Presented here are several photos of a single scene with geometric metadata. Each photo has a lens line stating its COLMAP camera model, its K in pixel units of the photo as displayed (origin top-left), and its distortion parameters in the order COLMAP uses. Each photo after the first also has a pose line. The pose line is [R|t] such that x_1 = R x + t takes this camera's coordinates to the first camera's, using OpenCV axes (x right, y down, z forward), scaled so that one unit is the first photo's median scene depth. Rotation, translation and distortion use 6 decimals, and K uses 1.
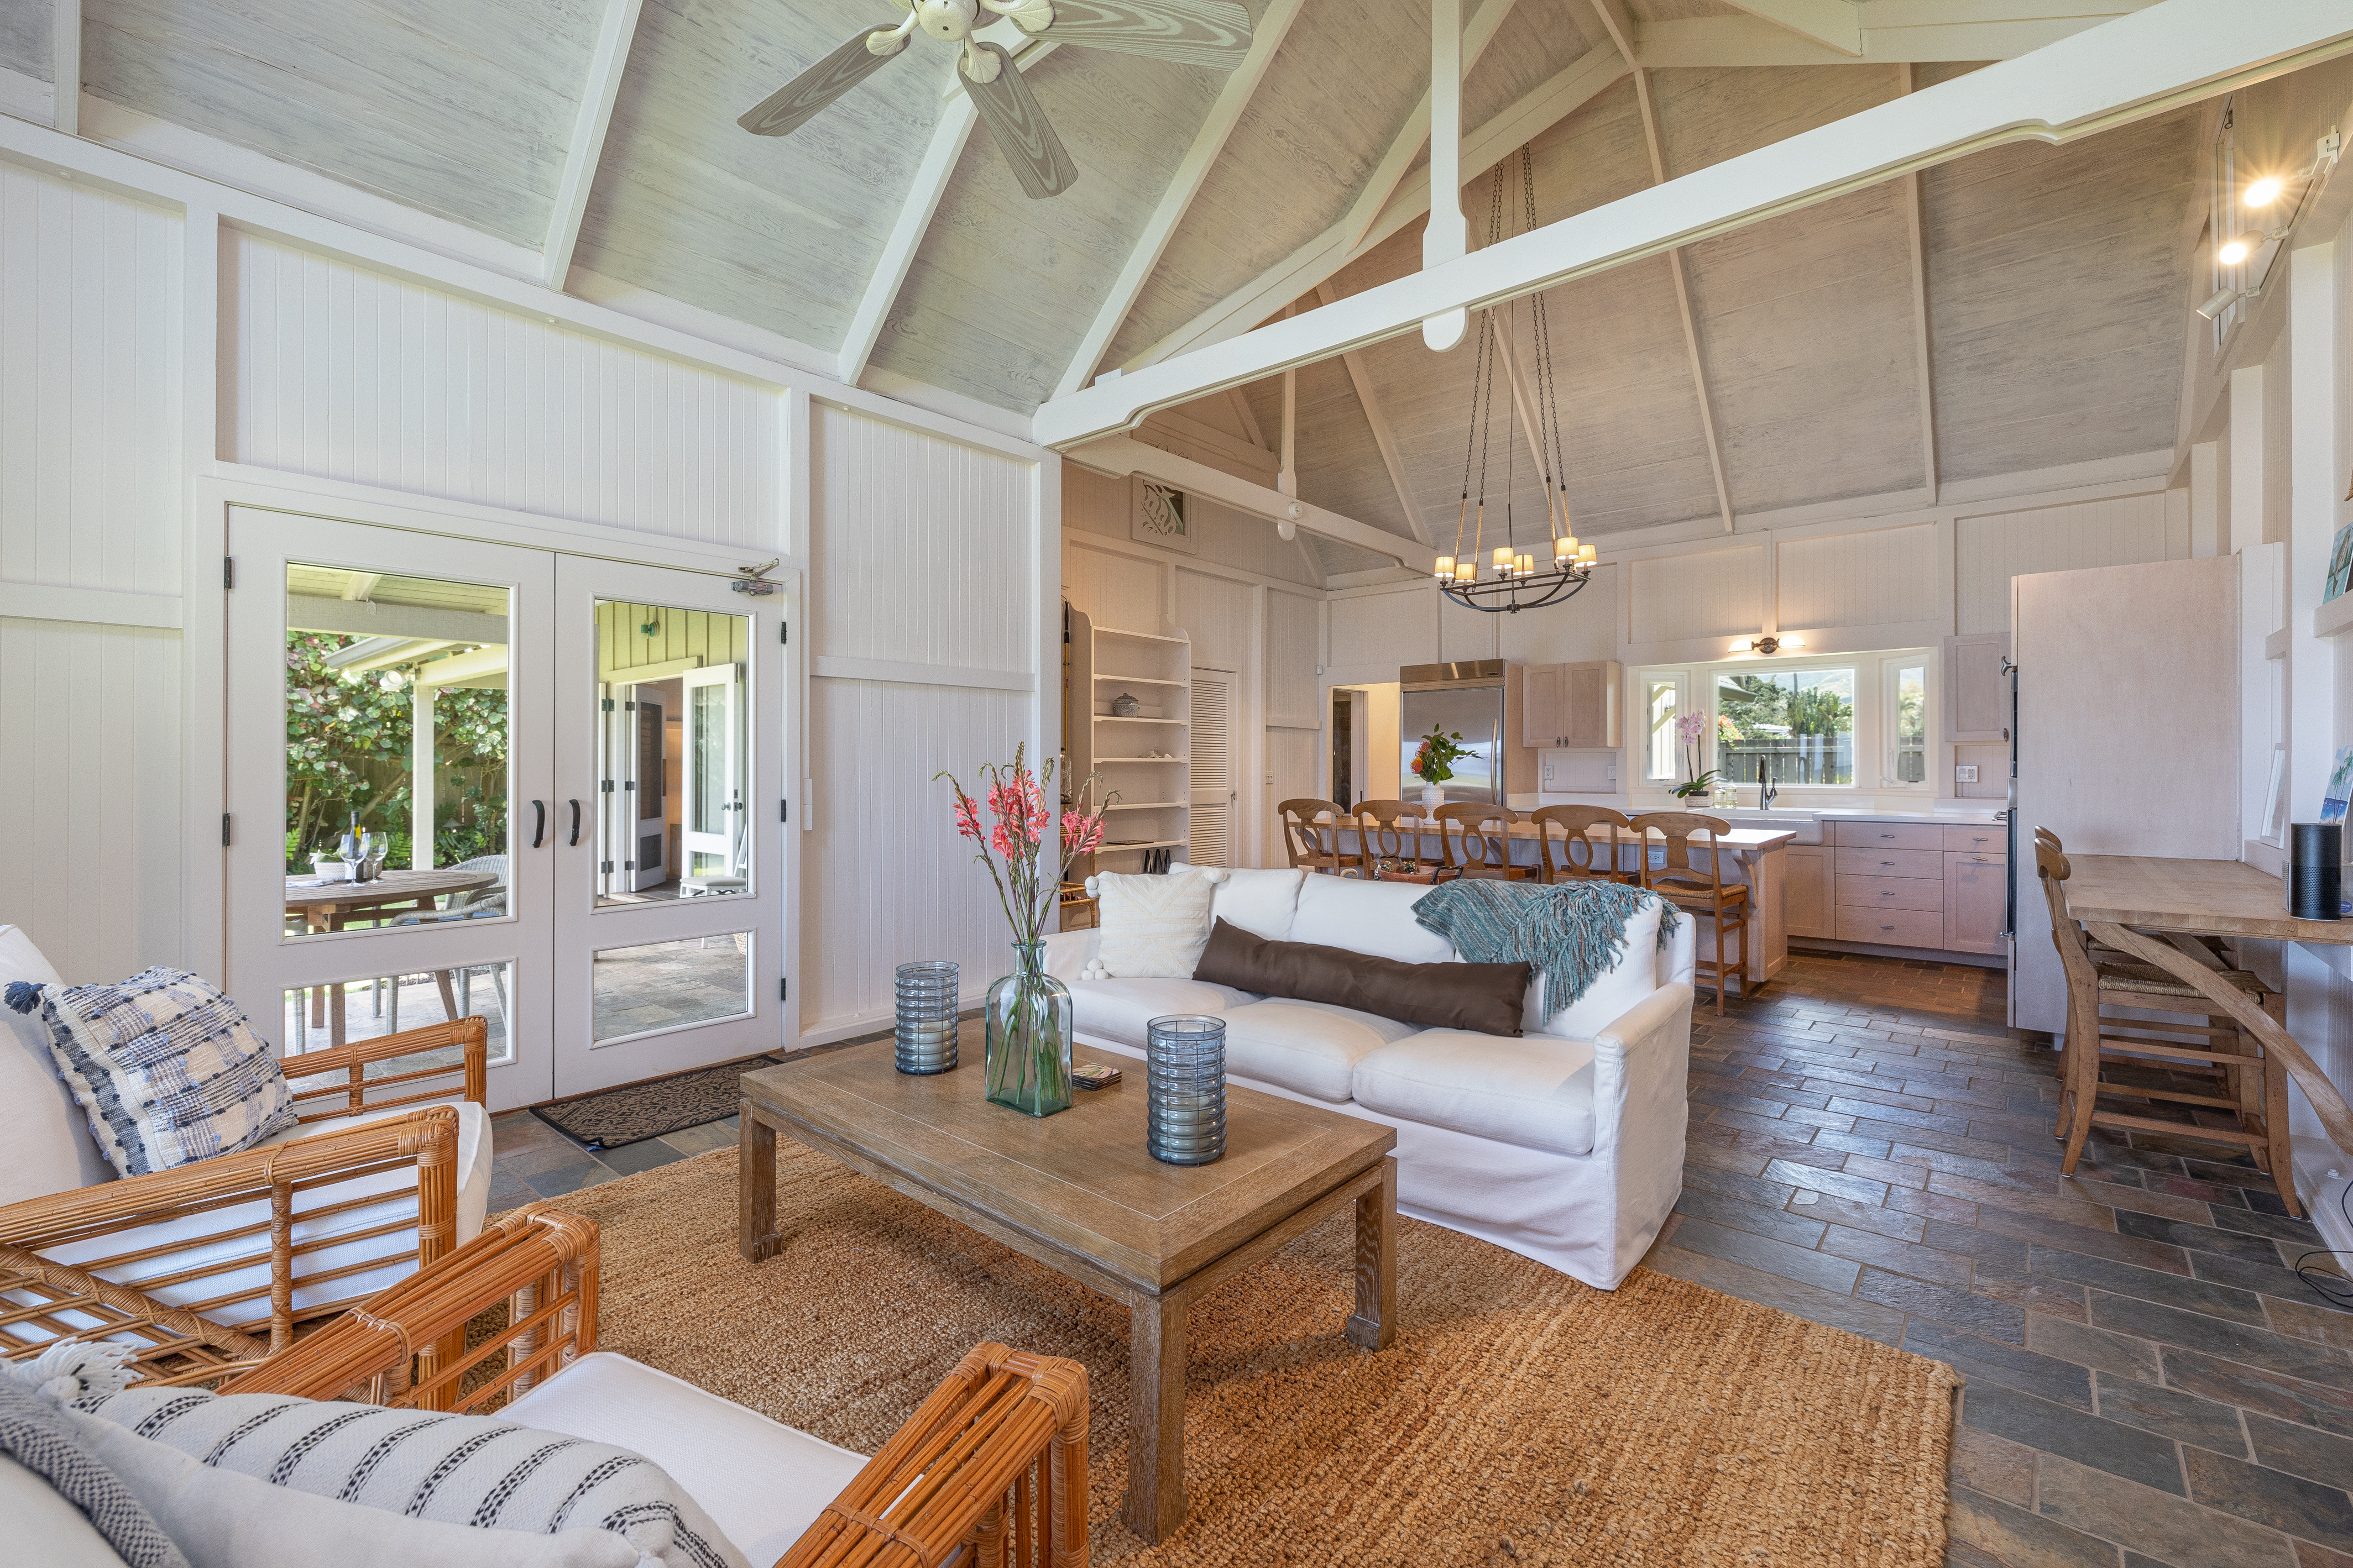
lens RADIAL K [[1012.5, 0, 1128.9], [0, 1012.5, 767.3], [0, 0, 1]] dist [0.001084, 0.000096]
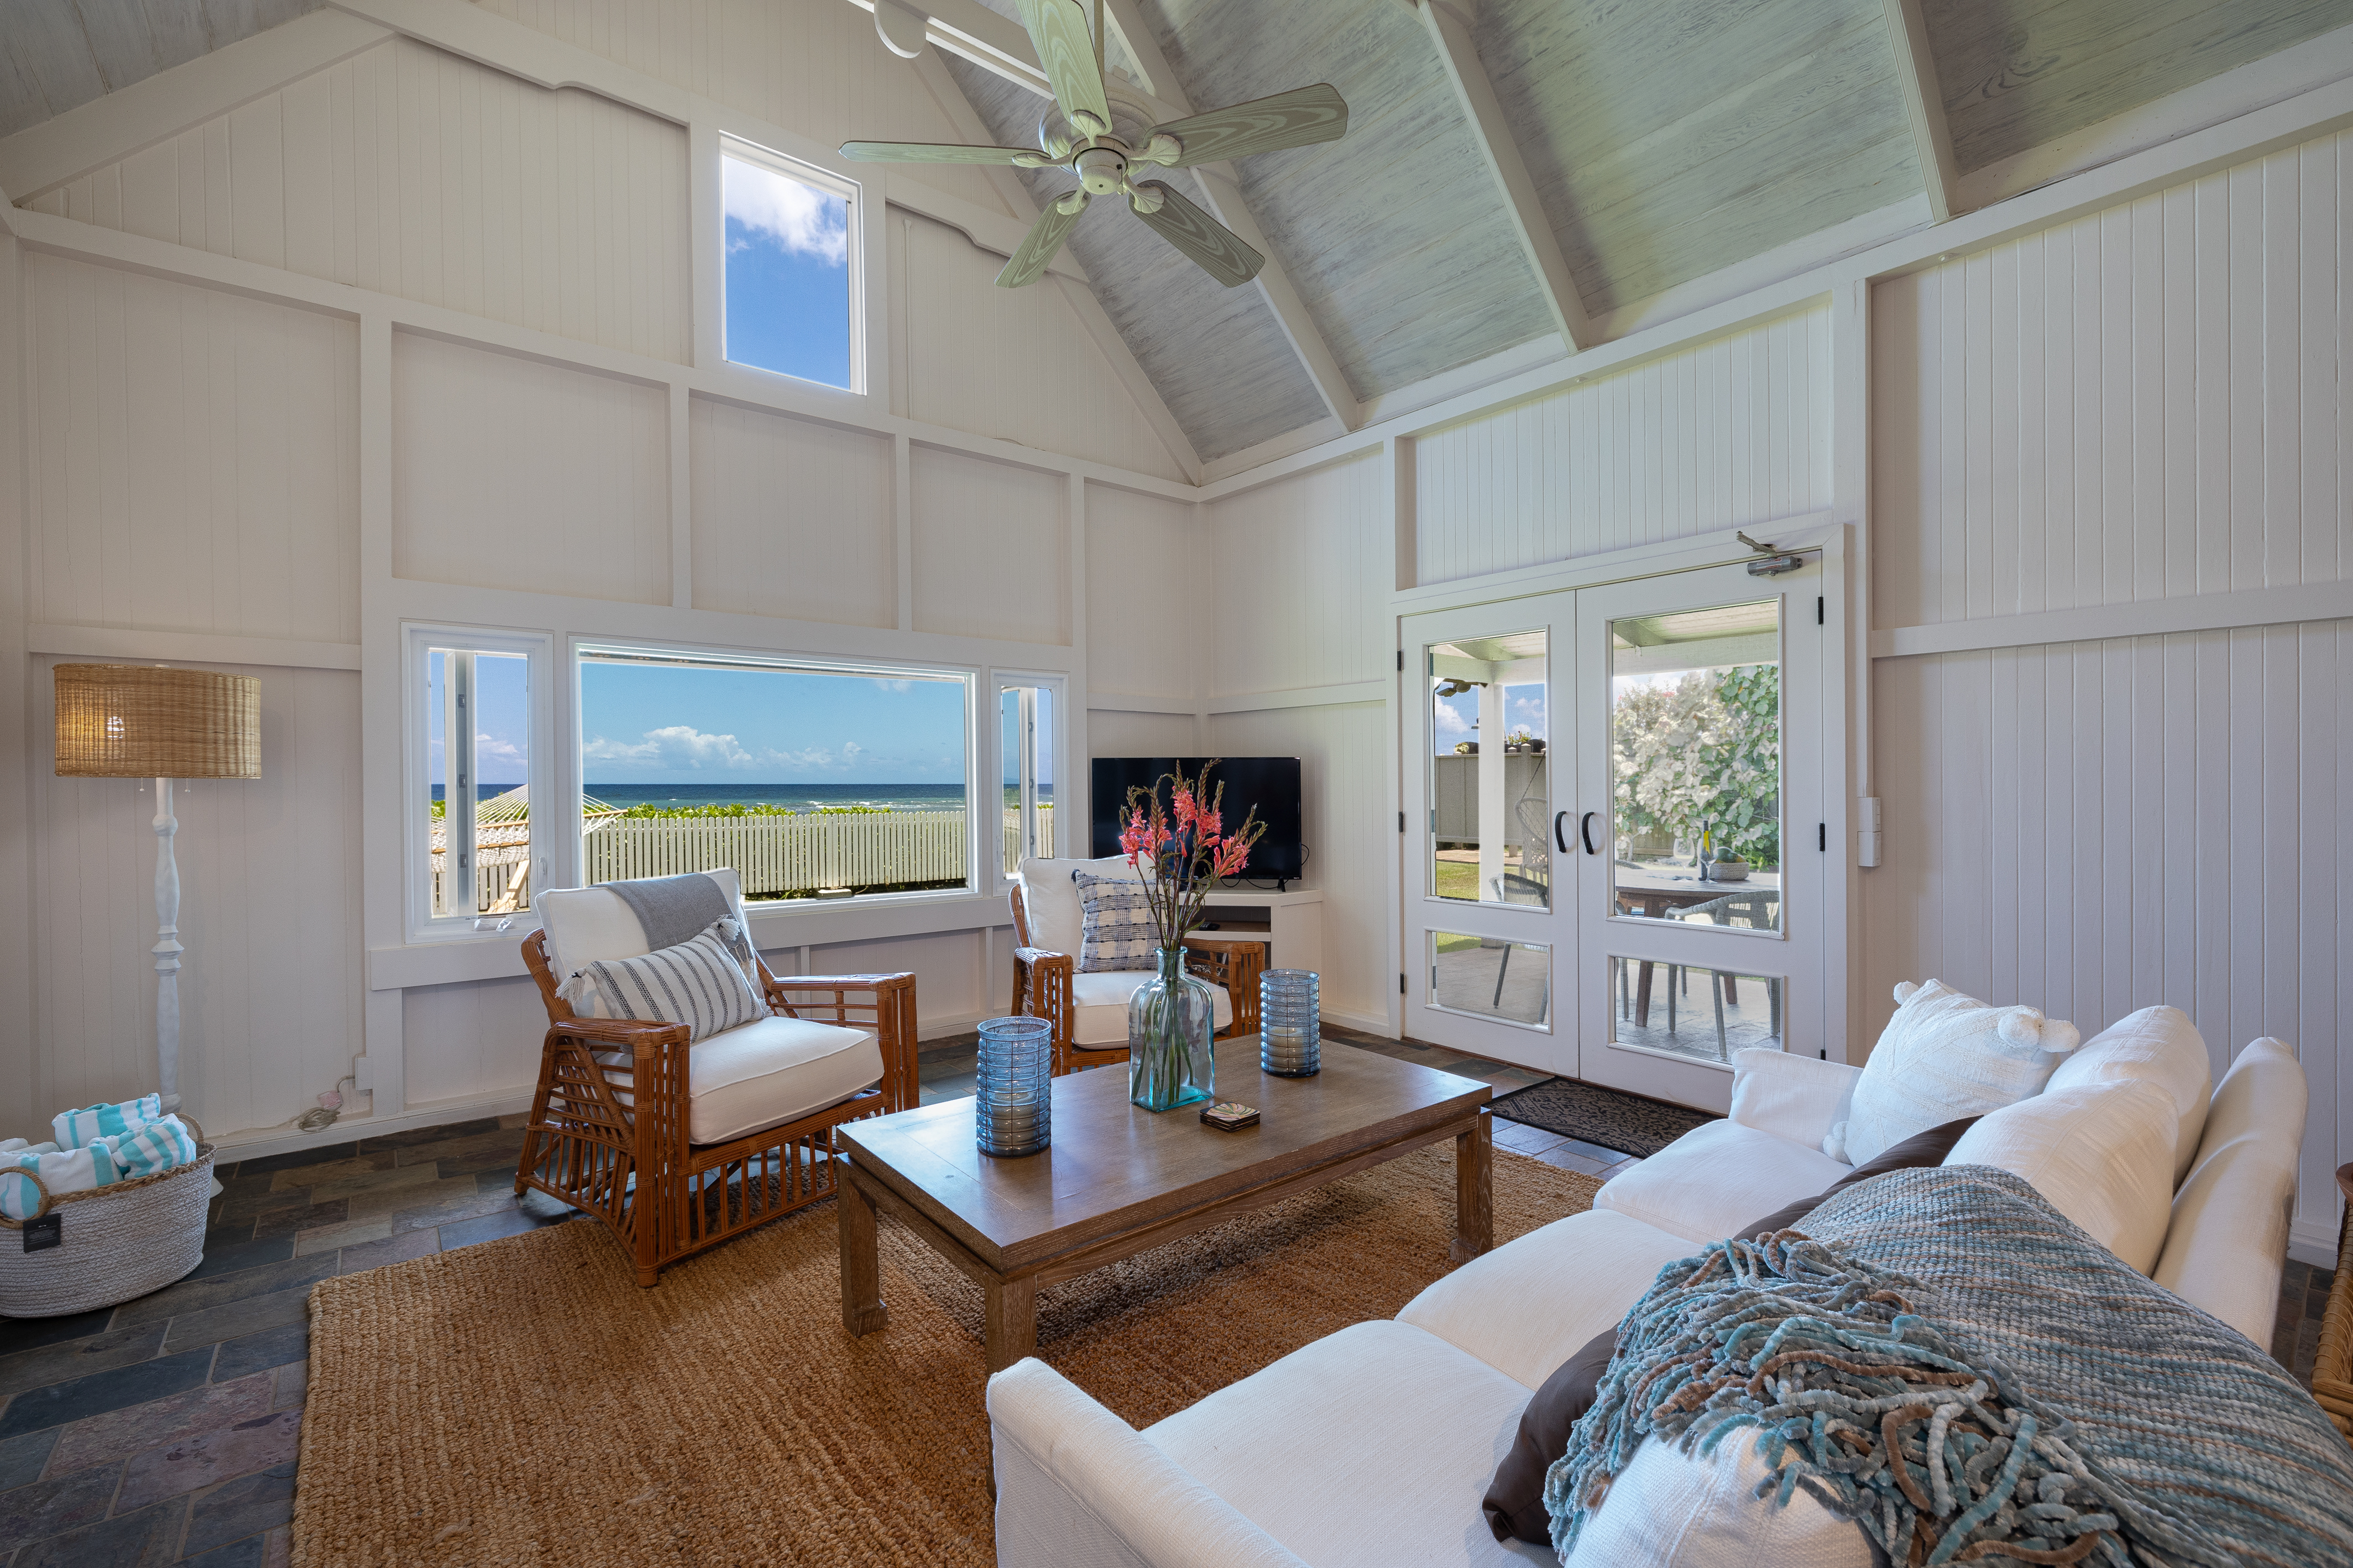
lens RADIAL K [[991.9, 0, 1173.8], [0, 991.9, 808.5], [0, 0, 1]] dist [-0.000287, -0.000461]
pose [[-0.154406, 0.026324, -0.987657, 0.511084], [0.000989, 0.999649, 0.026489, -0.001319], [0.988007, 0.003113, -0.154378, 0.639606]]
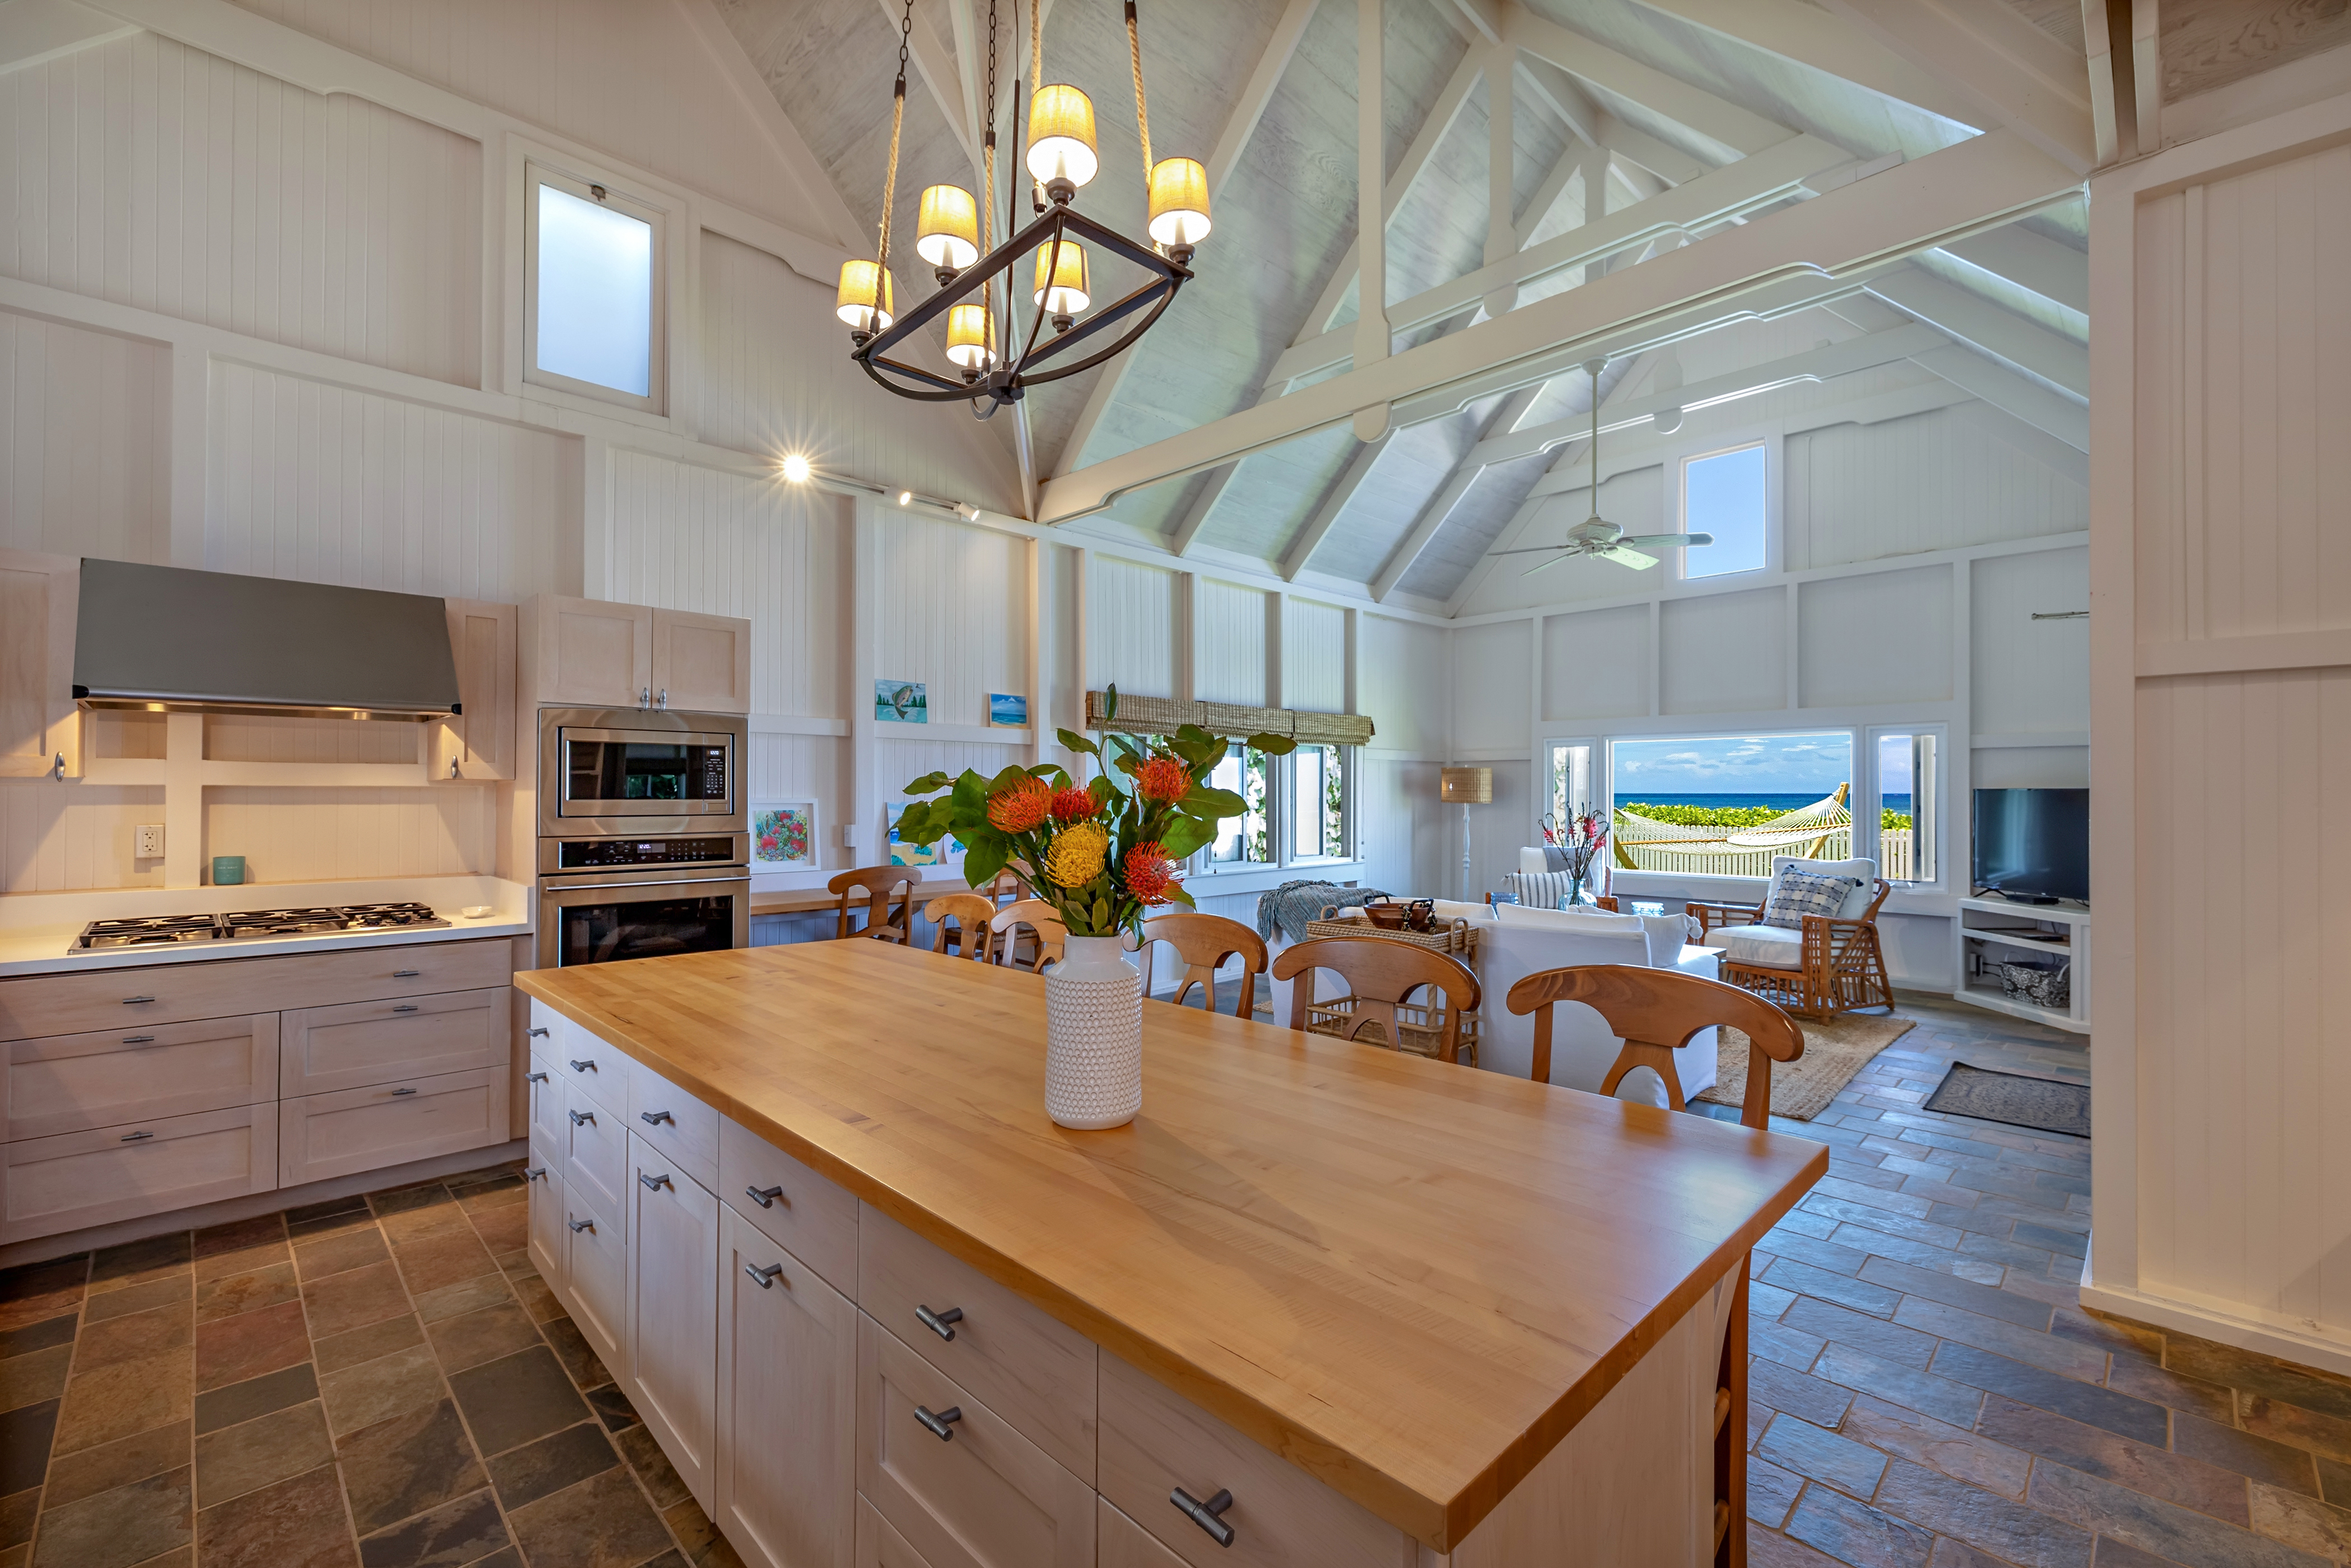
lens RADIAL K [[985.3, 0, 1168.2], [0, 985.3, 785.1], [0, 0, 1]] dist [0.002273, 0.000341]
pose [[-0.998425, 0.000603, 0.056099, 0.439003], [0.000180, 0.999972, -0.007542, -0.026485], [-0.056102, -0.007520, -0.998397, 1.943257]]
